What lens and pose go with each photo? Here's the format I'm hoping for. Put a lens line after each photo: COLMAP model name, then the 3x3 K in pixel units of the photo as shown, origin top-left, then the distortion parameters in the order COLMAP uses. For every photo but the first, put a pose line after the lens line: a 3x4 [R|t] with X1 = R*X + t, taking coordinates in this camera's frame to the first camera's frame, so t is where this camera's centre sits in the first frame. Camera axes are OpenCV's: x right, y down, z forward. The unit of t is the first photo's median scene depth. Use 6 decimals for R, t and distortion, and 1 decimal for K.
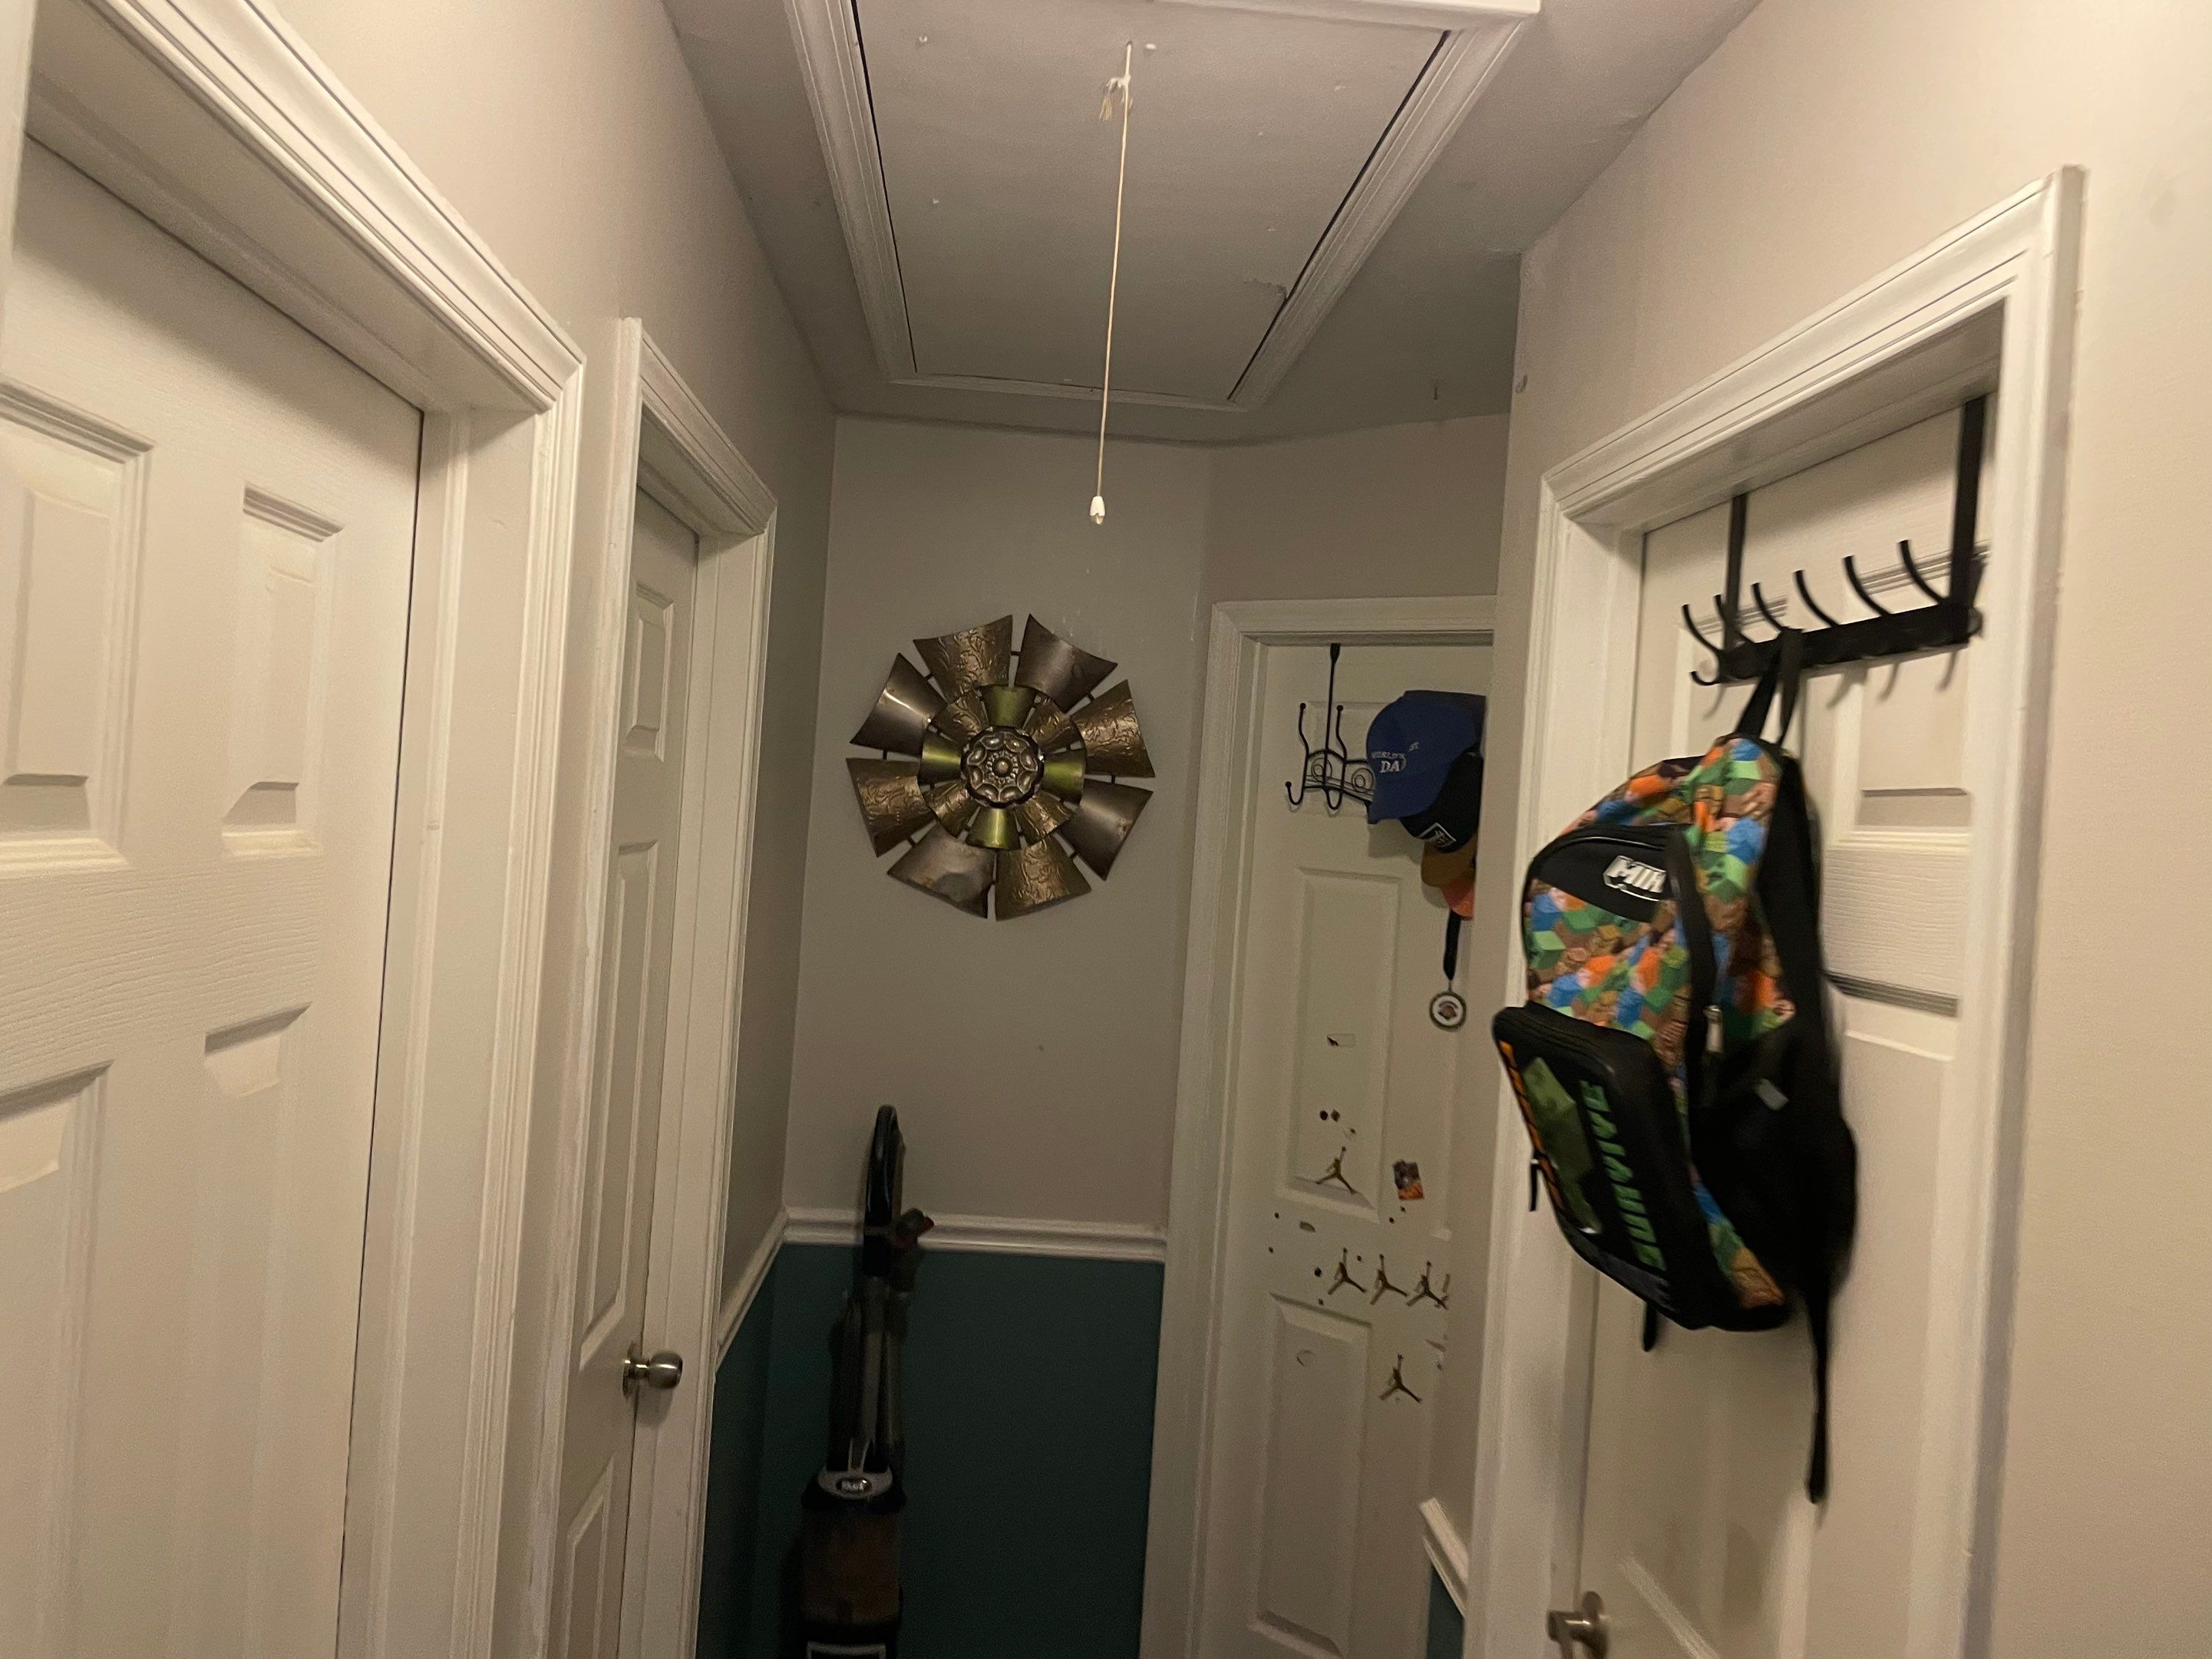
lens RADIAL K [[1704.9, 0, 1107.2], [0, 1704.9, 813.2], [0, 0, 1]] dist [0.106529, -0.155261]
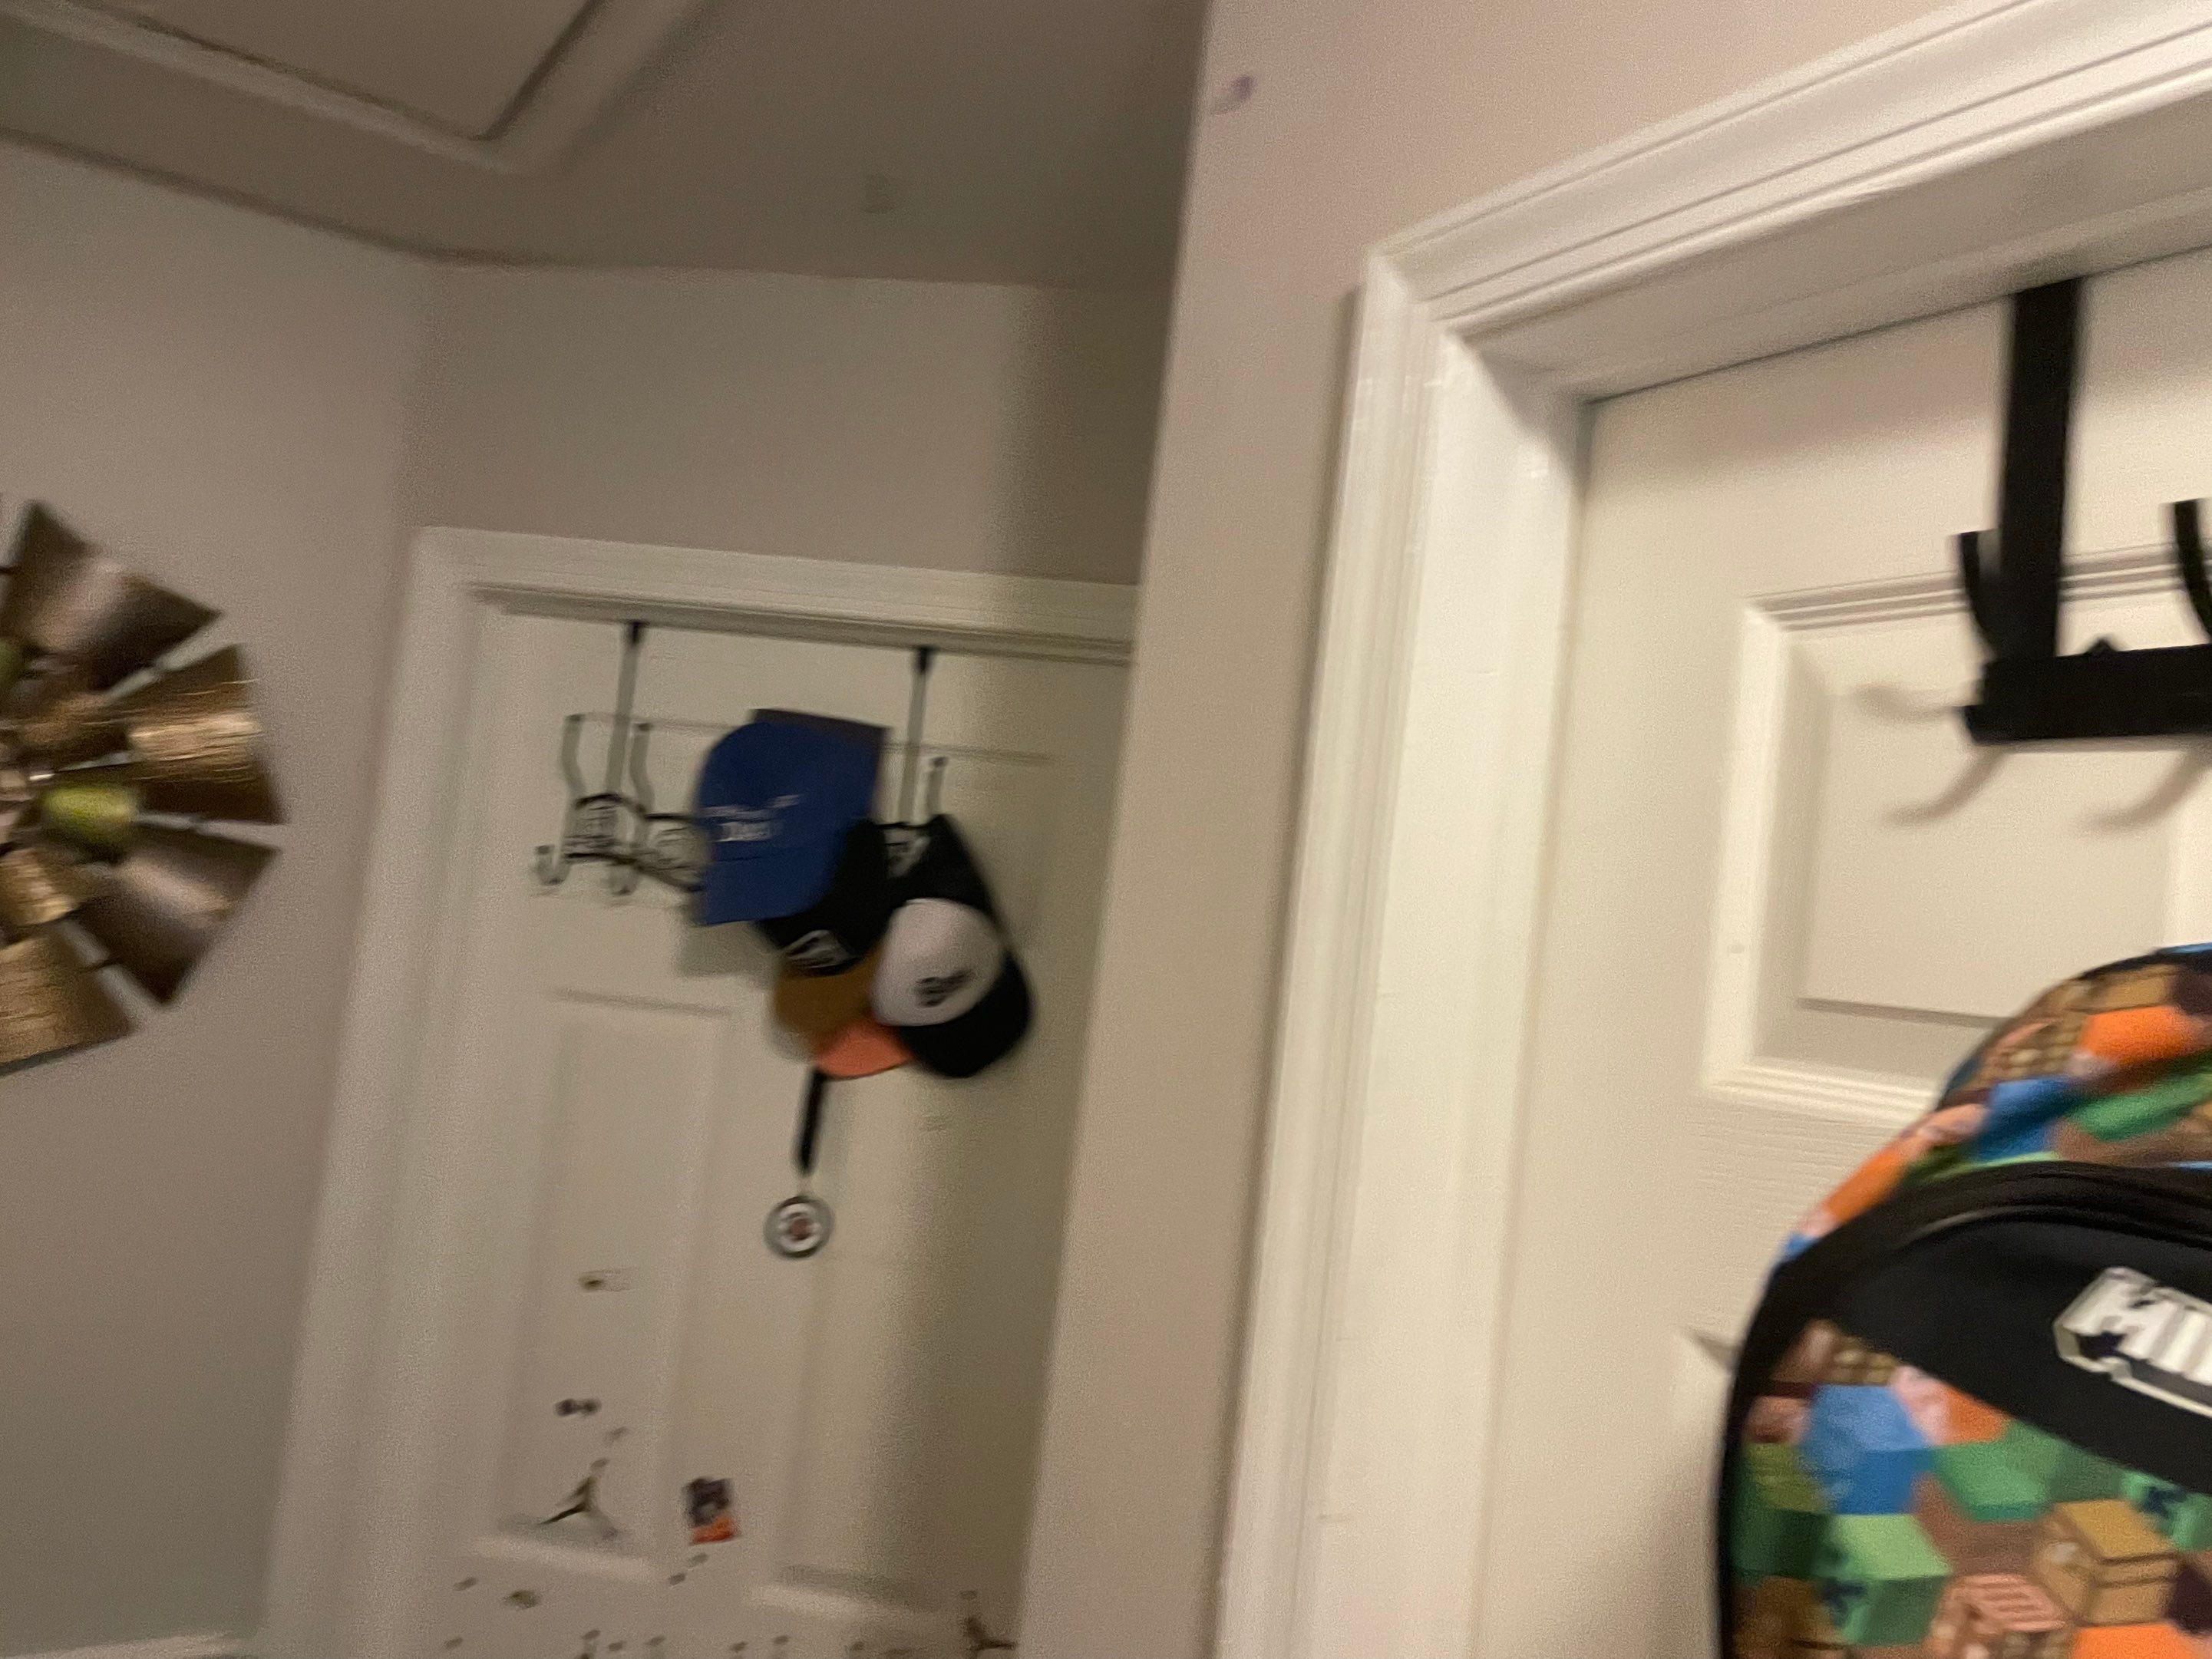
lens RADIAL K [[1649.0, 0, 1127.6], [0, 1649.0, 802.2], [0, 0, 1]] dist [0.092658, -0.124301]
pose [[0.865137, 0.056223, 0.498374, -0.006677], [-0.042785, 0.998348, -0.038356, -0.019389], [-0.499707, 0.011860, 0.866113, 0.395583]]
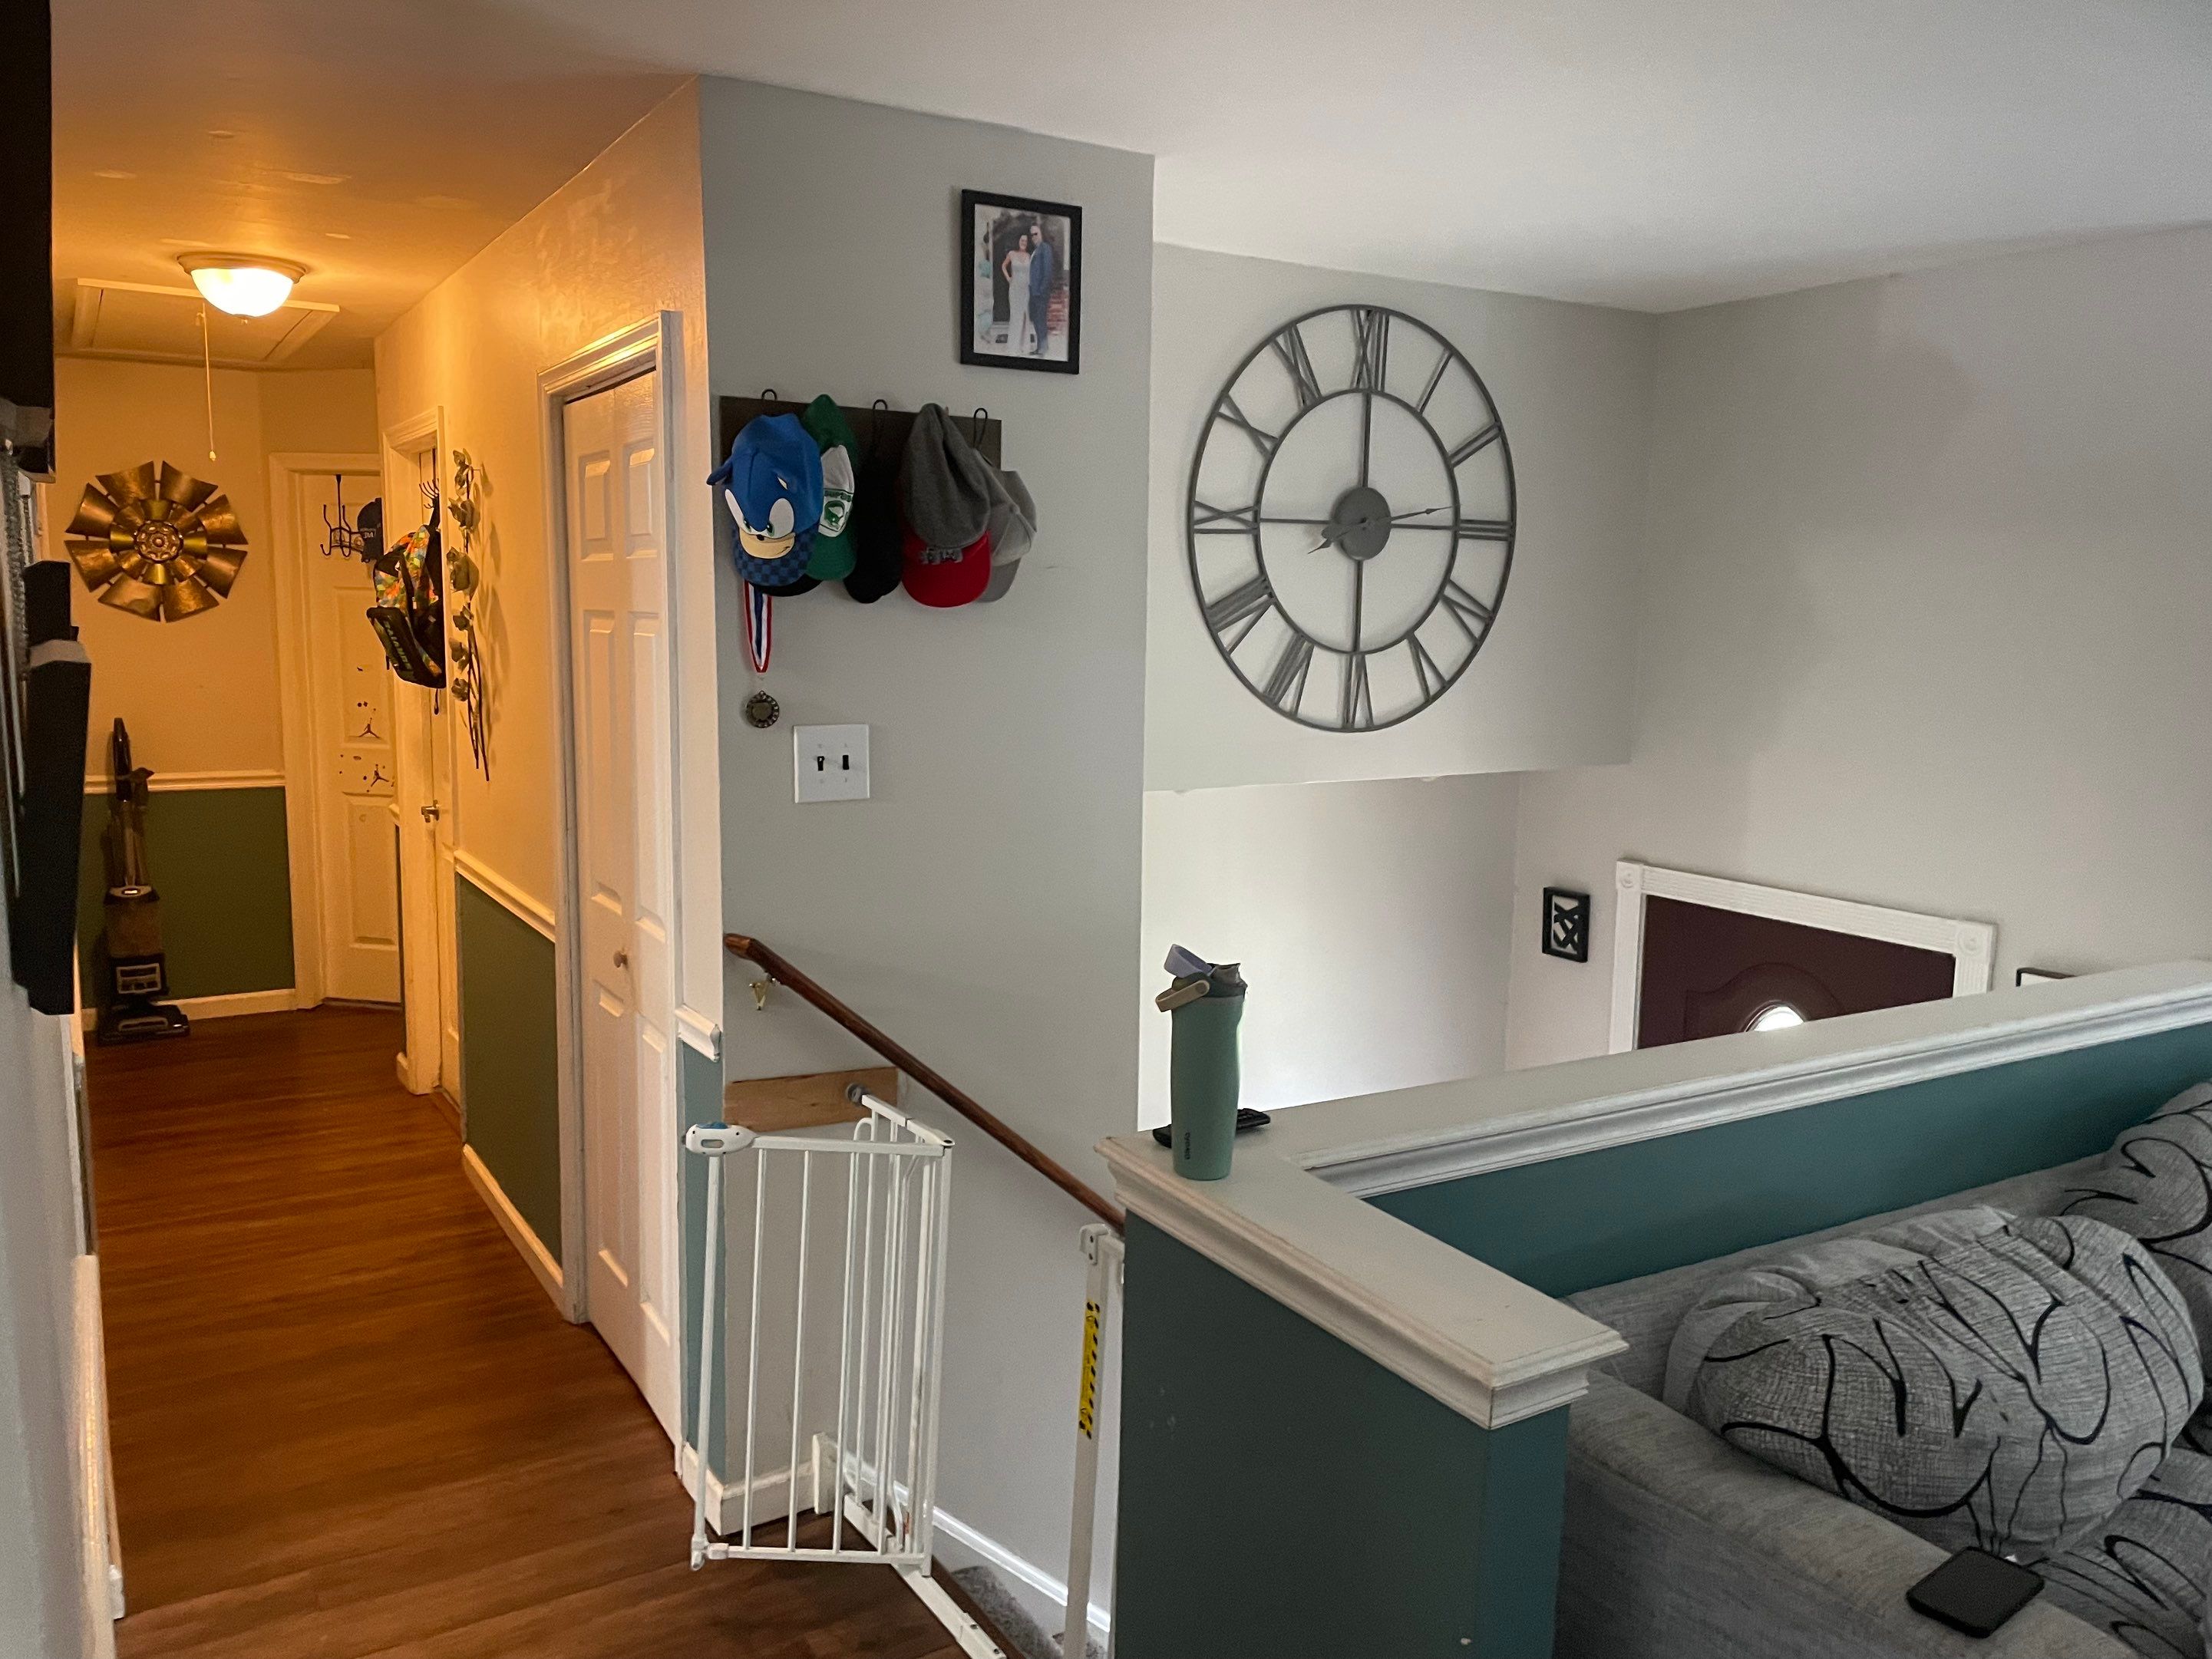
lens RADIAL K [[1666.1, 0, 1082.0], [0, 1666.1, 835.2], [0, 0, 1]] dist [0.109732, -0.144437]
pose [[0.888892, -0.118339, 0.442569, -0.023486], [0.048510, 0.984943, 0.165934, 0.031531], [-0.455542, -0.126029, 0.881248, -1.219638]]
